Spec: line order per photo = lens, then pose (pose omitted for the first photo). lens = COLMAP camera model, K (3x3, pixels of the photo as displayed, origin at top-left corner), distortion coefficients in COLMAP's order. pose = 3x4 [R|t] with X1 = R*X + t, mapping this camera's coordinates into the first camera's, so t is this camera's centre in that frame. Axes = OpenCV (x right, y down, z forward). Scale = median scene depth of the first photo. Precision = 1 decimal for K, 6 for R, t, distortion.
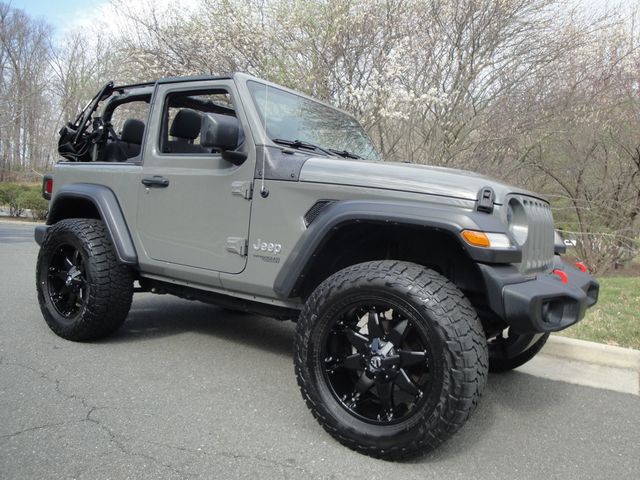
lens RADIAL K [[518.0, 0, 323.2], [0, 518.0, 236.0], [0, 0, 1]] dist [-0.144892, 0.093402]
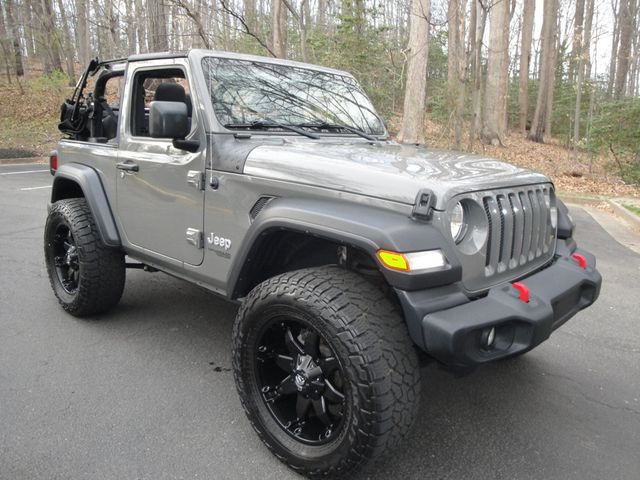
lens RADIAL K [[518.0, 0, 320.3], [0, 518.0, 234.2], [0, 0, 1]] dist [-0.144892, 0.093402]
pose [[0.985376, -0.001796, -0.170387, 0.232524], [0.025130, 0.990542, 0.134888, -0.113113], [0.168533, -0.137197, 0.976101, 0.098998]]
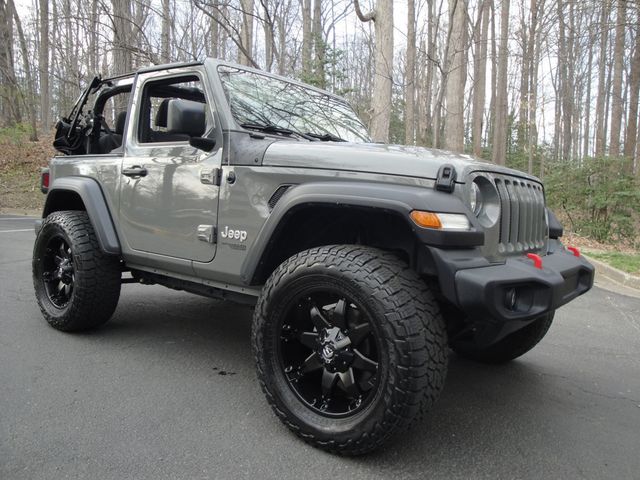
lens RADIAL K [[518.0, 0, 323.6], [0, 518.0, 237.1], [0, 0, 1]] dist [-0.144892, 0.093402]
pose [[0.996534, -0.016207, -0.081590, 0.135881], [0.017654, 0.999699, 0.017042, 0.012388], [0.081289, -0.018423, 0.996520, 0.042374]]
